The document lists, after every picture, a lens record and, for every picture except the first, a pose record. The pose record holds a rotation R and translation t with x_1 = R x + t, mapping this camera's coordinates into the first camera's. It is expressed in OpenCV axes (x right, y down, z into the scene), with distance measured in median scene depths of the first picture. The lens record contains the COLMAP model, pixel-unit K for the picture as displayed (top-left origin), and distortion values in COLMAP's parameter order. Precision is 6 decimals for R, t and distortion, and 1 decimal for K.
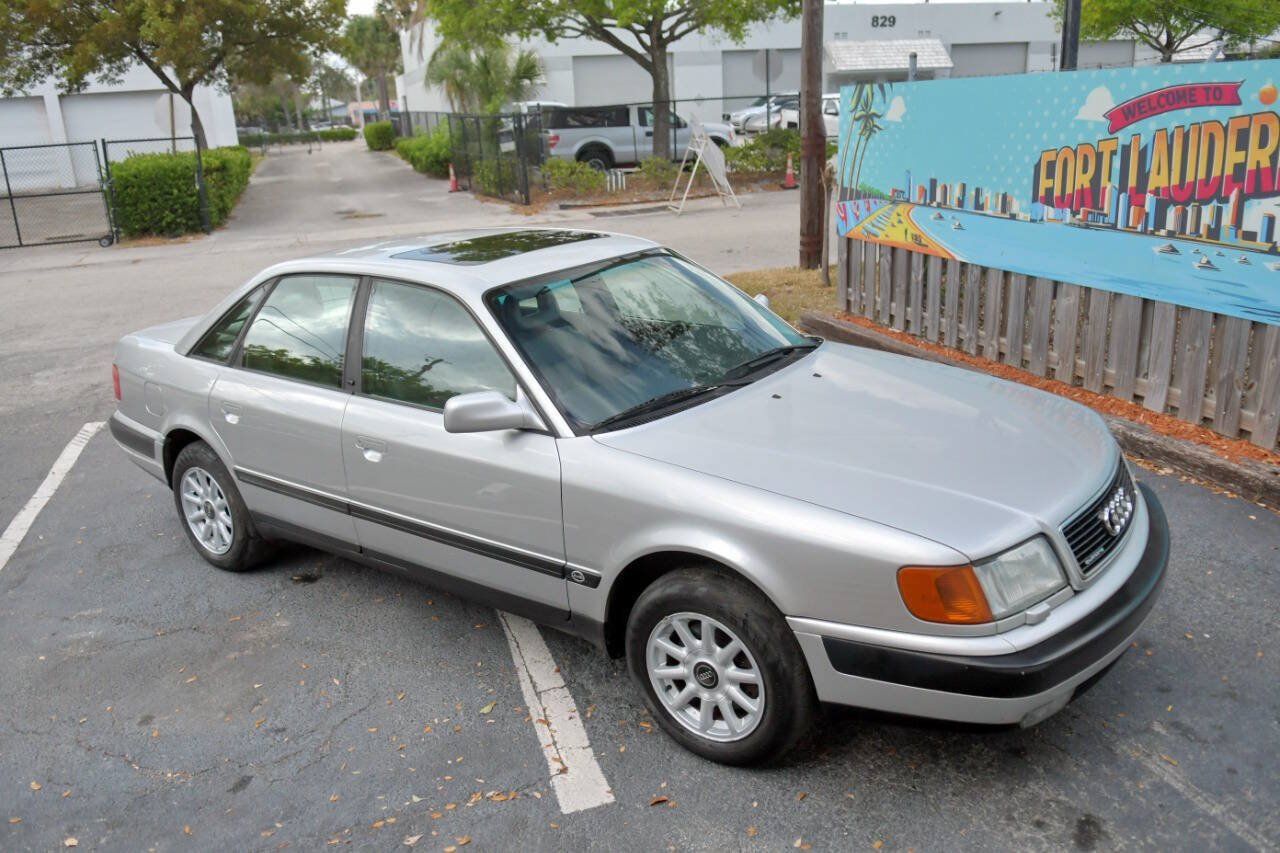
lens RADIAL K [[999.8, 0, 641.0], [0, 999.8, 425.3], [0, 0, 1]] dist [-0.007464, -0.042772]
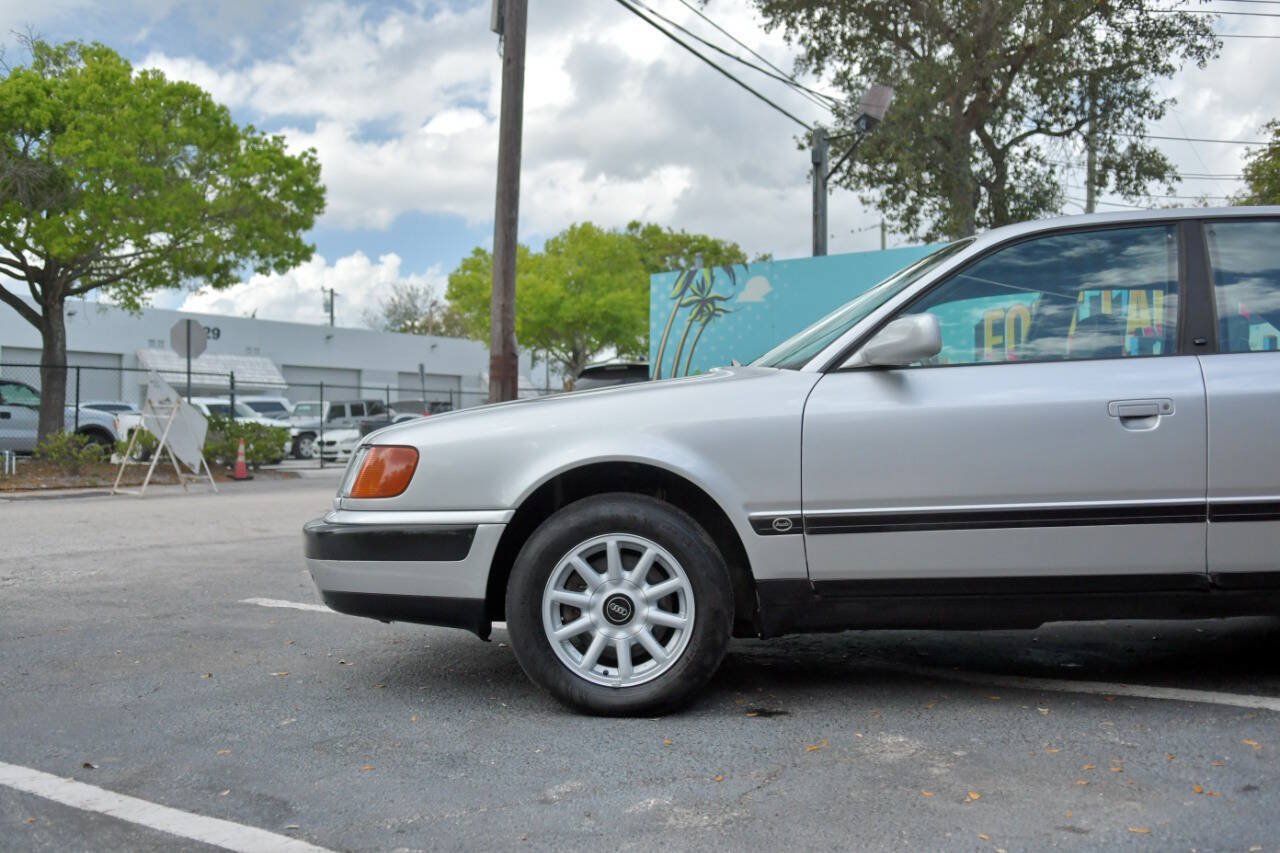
lens RADIAL K [[1184.6, 0, 639.5], [0, 1184.6, 428.3], [0, 0, 1]] dist [0.006839, -0.008577]
pose [[0.788237, 0.052113, 0.613161, -0.717804], [0.154962, 0.947489, -0.279736, 0.150444], [-0.595541, 0.315515, 0.738770, 0.374358]]
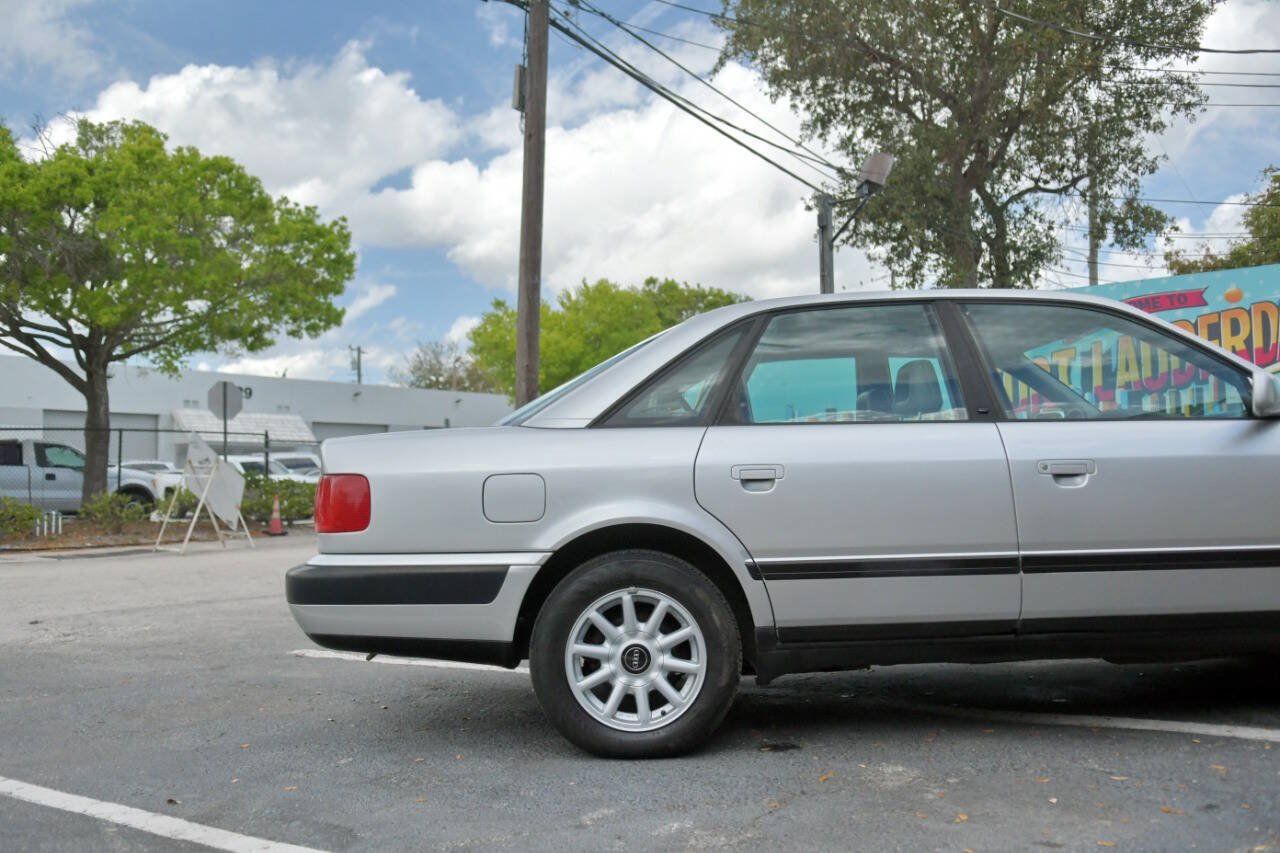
lens RADIAL K [[1163.4, 0, 638.3], [0, 1163.4, 425.0], [0, 0, 1]] dist [0.003829, -0.008393]
pose [[0.800150, 0.064735, 0.596296, -0.751682], [0.166374, 0.931193, -0.324344, 0.159130], [-0.576263, 0.358732, 0.734324, 0.330184]]
